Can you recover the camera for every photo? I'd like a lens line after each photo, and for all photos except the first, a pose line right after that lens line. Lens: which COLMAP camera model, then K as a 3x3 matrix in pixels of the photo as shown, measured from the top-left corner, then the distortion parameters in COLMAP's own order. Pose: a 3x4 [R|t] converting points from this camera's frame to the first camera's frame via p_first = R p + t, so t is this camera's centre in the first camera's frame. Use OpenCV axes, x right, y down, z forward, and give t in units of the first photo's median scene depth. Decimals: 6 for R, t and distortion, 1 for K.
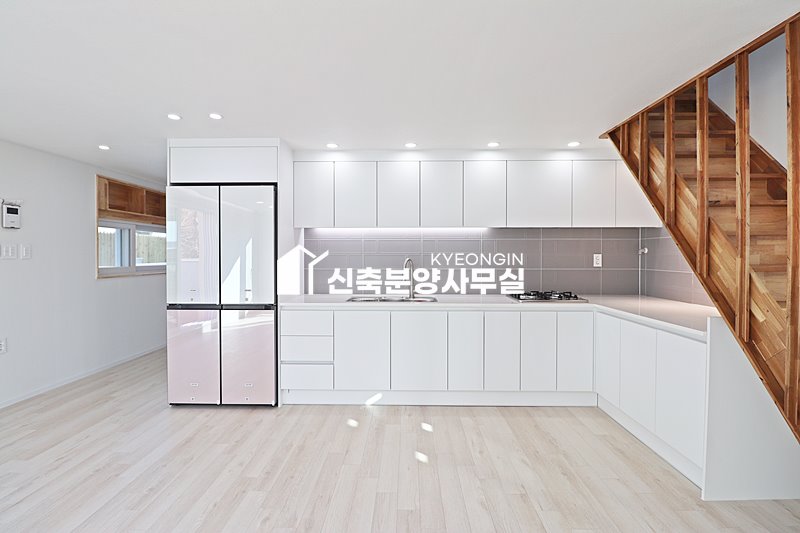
lens RADIAL K [[367.5, 0, 400.9], [0, 367.5, 259.3], [0, 0, 1]] dist [0.001970, -0.013324]
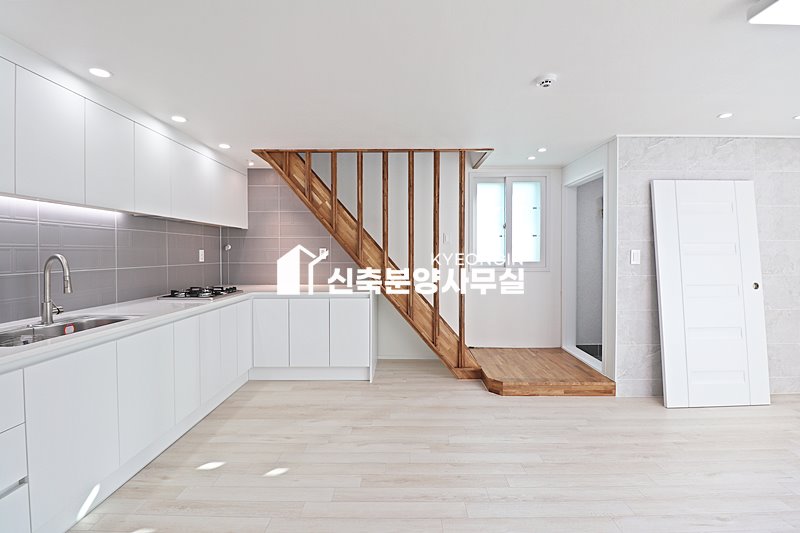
lens RADIAL K [[369.5, 0, 400.2], [0, 369.5, 259.5], [0, 0, 1]] dist [0.000191, -0.014760]
pose [[-0.012991, -0.017192, 0.999768, -0.646438], [0.011779, 0.999780, 0.017345, 0.002615], [-0.999846, 0.012002, -0.012785, 0.537324]]
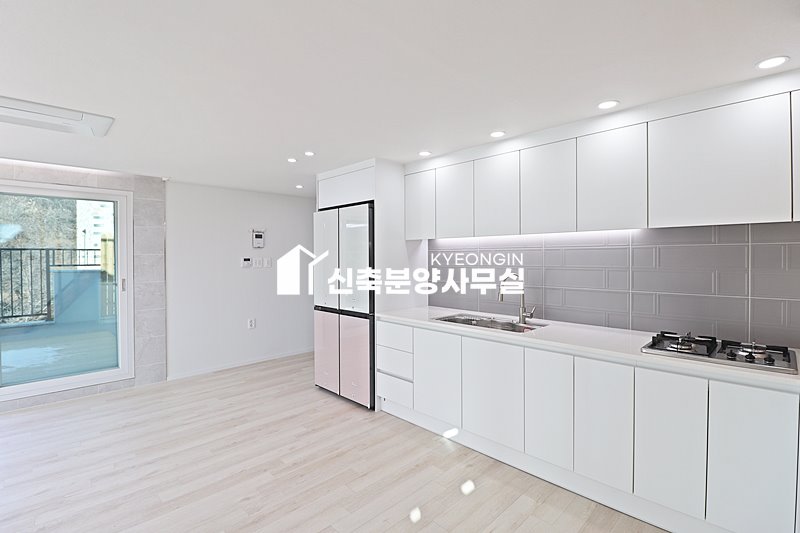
lens RADIAL K [[378.3, 0, 400.9], [0, 378.3, 258.2], [0, 0, 1]] dist [0.001029, -0.011710]
pose [[0.715690, -0.000589, -0.698417, 0.487743], [-0.001862, 0.999994, -0.002751, -0.037366], [0.698415, 0.003269, 0.715685, 0.274420]]
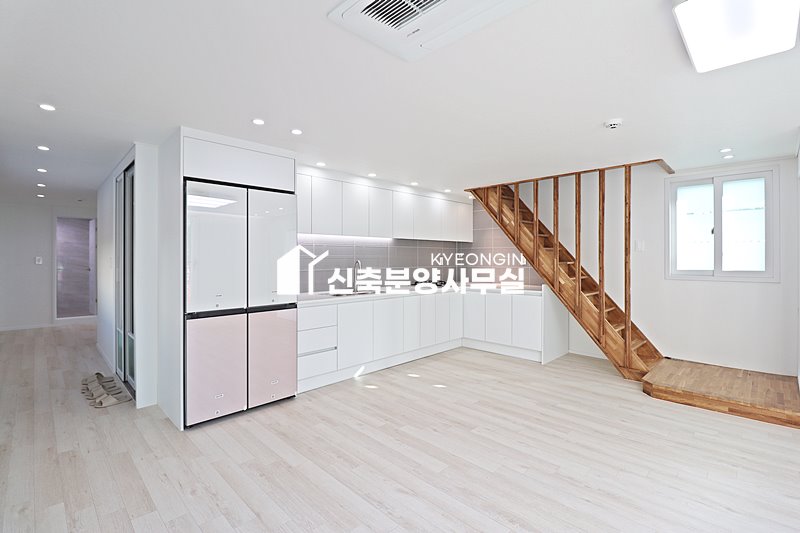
lens RADIAL K [[366.1, 0, 399.4], [0, 366.1, 257.8], [0, 0, 1]] dist [-0.000353, -0.013336]
pose [[0.692659, 0.000205, 0.721265, -0.915275], [0.007166, 0.999949, -0.007165, -0.001737], [-0.721229, 0.010131, 0.692622, 0.021697]]
